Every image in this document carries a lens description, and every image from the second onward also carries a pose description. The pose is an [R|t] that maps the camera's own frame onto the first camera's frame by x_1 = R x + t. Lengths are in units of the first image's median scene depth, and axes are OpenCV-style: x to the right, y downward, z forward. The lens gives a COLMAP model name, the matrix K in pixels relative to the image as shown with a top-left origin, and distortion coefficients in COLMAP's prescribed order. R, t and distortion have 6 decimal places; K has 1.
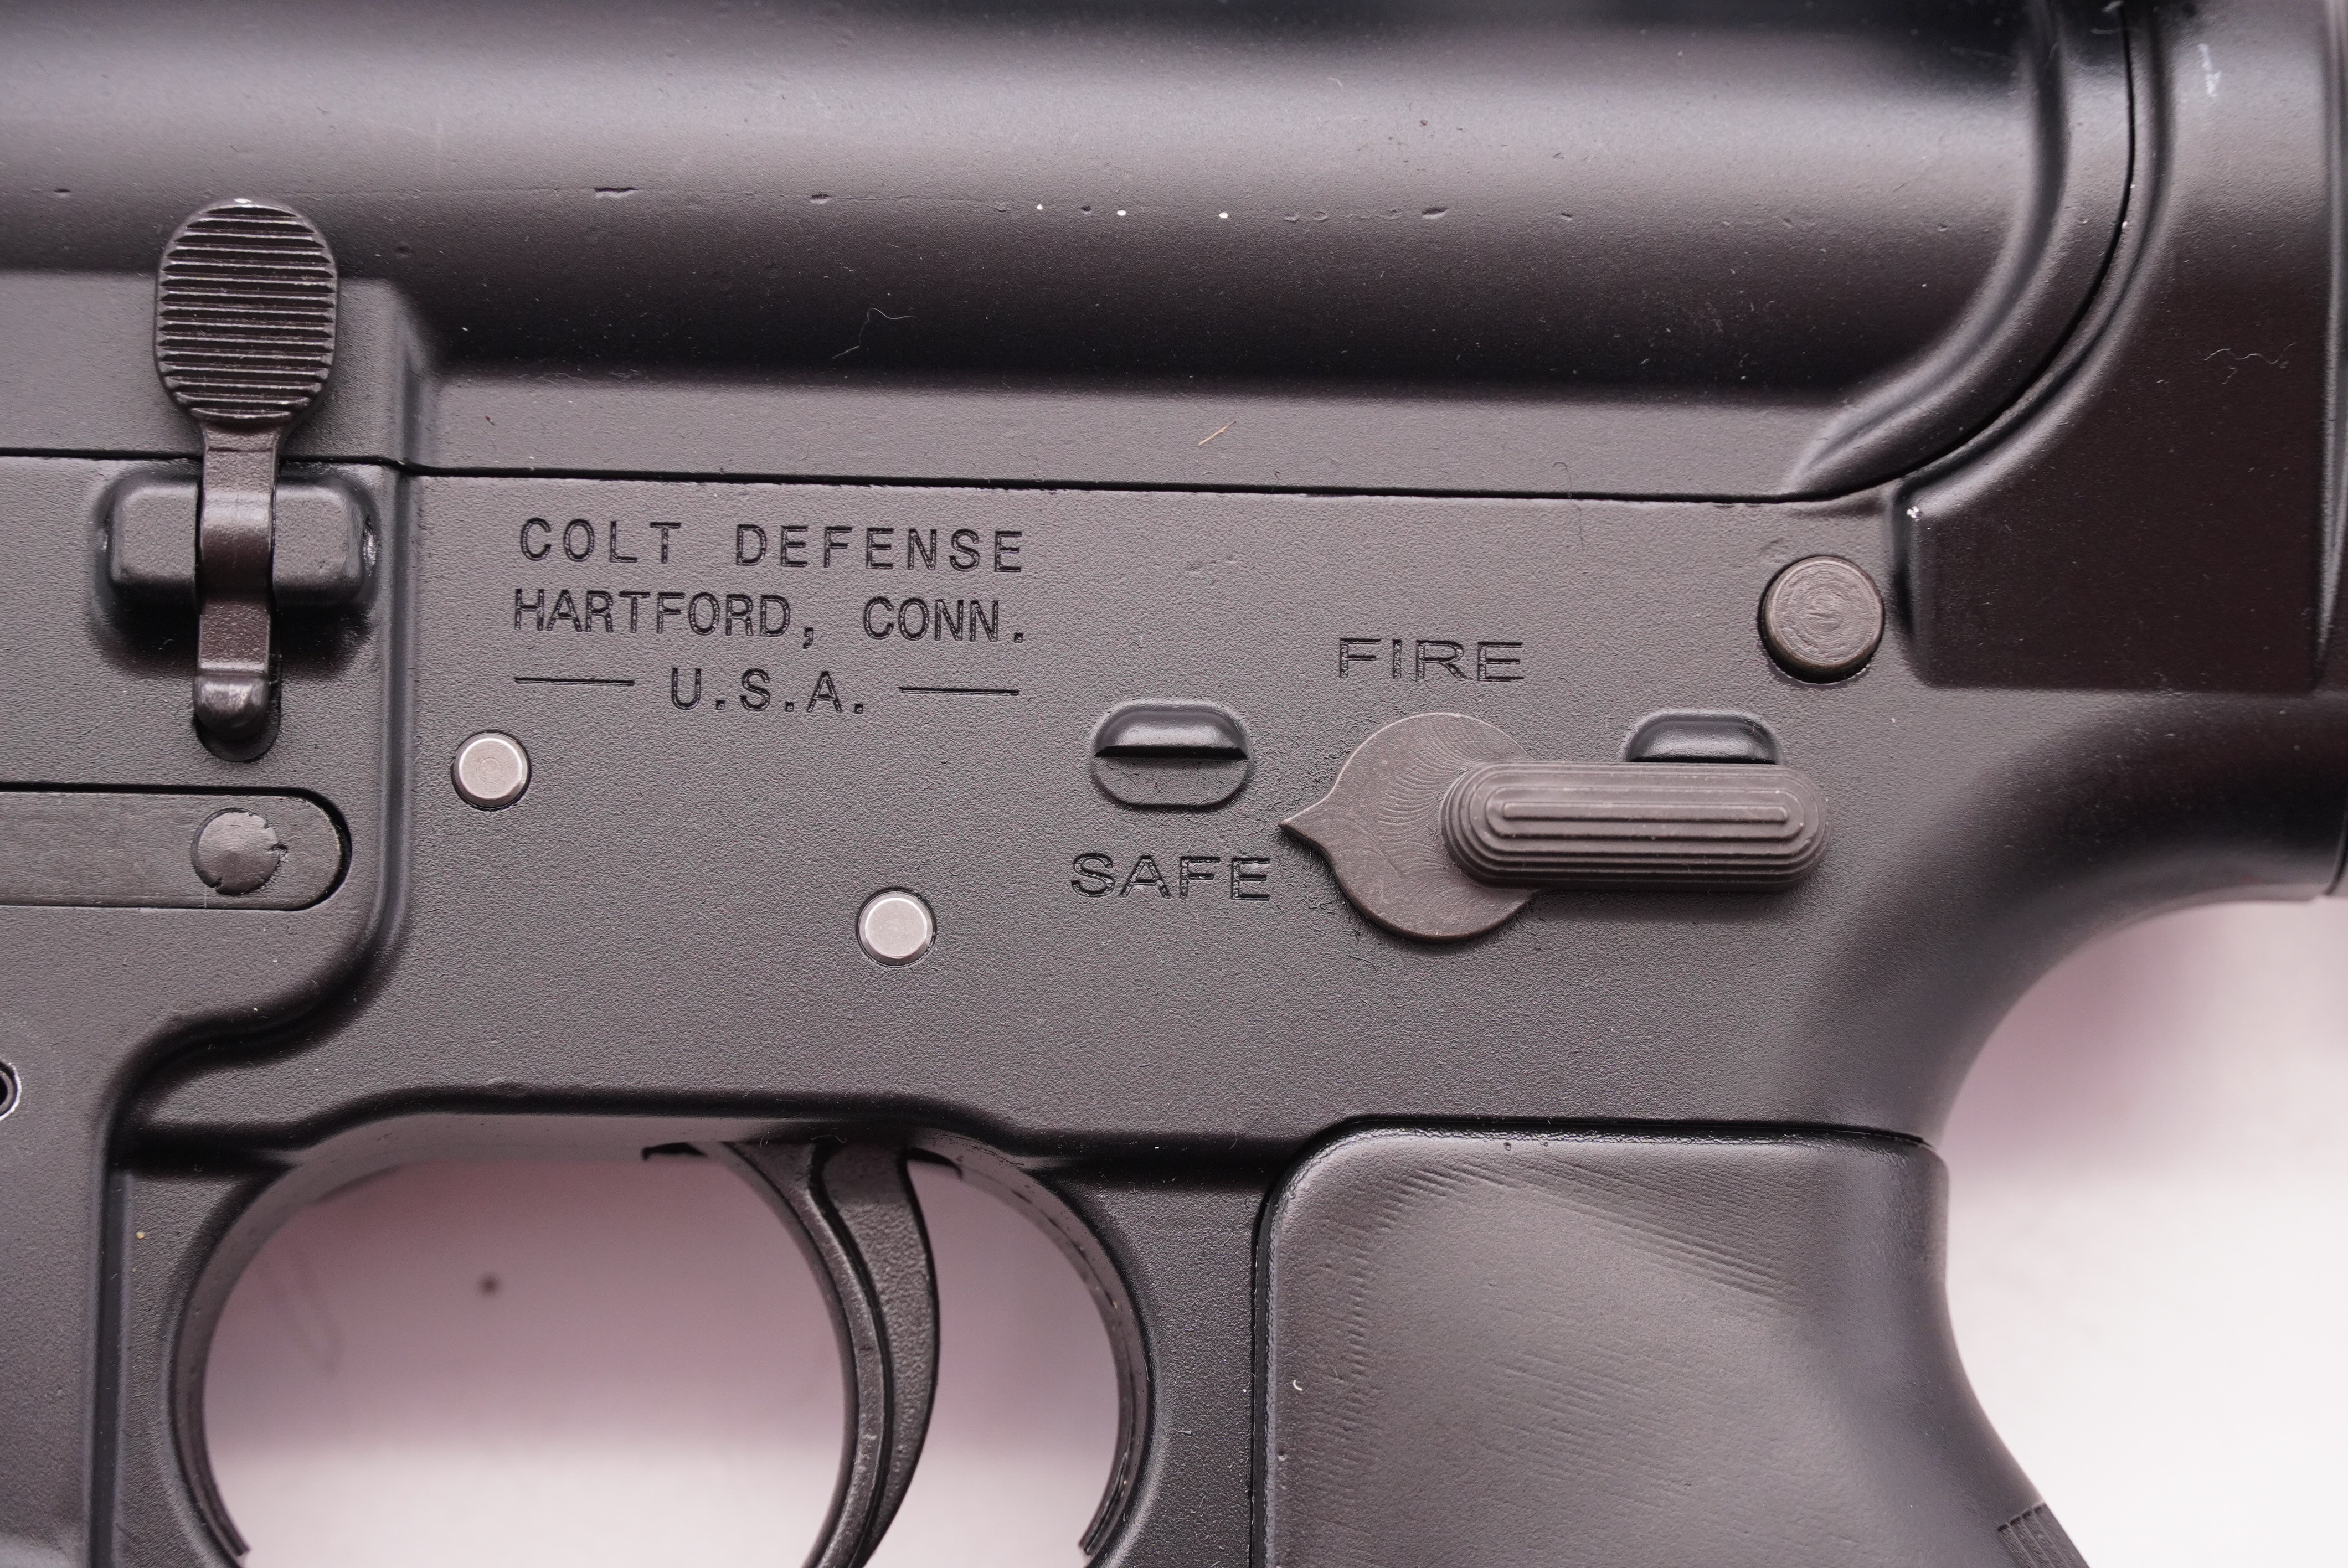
lens RADIAL K [[9148.2, 0, 1174.0], [0, 9148.2, 784.0], [0, 0, 1]] dist [0.073377, 0.134365]
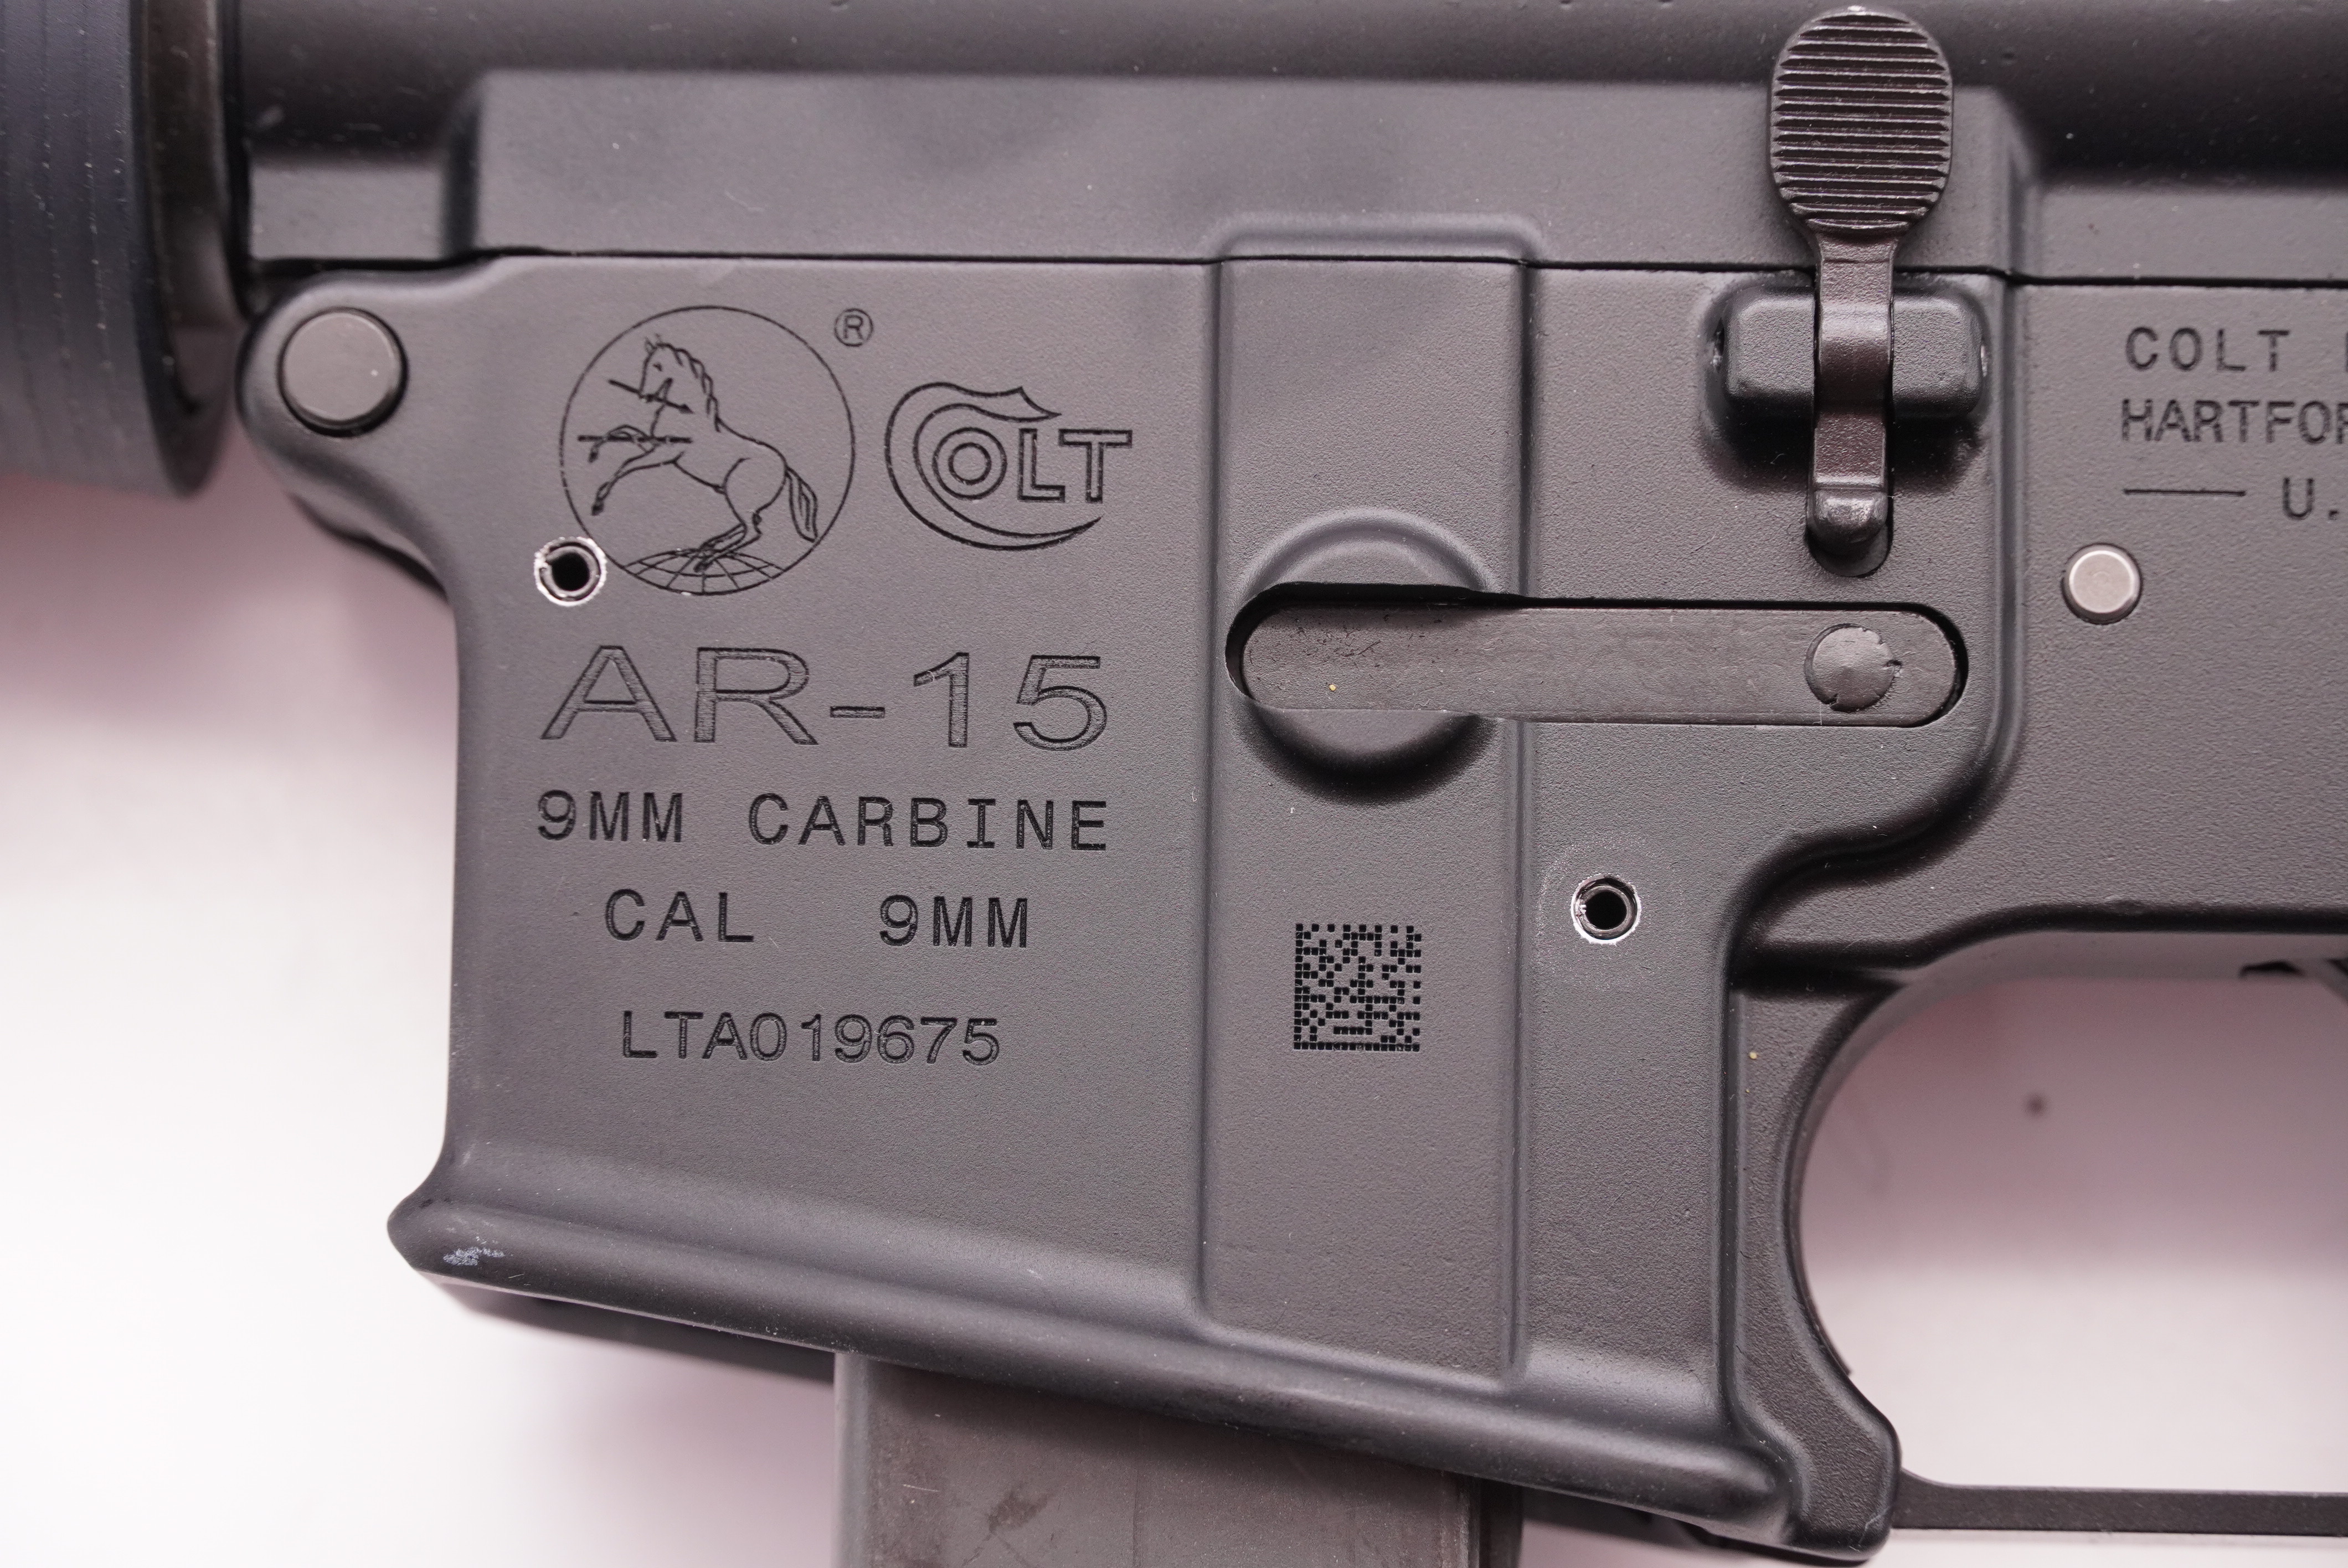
lens RADIAL K [[9148.2, 0, 1174.0], [0, 9148.2, 784.0], [0, 0, 1]] dist [0.073377, 0.134365]
pose [[0.997260, -0.005709, -0.073761, -0.102356], [0.007162, 0.999785, 0.019446, 0.000192], [0.073634, -0.019921, 0.997086, 0.008583]]
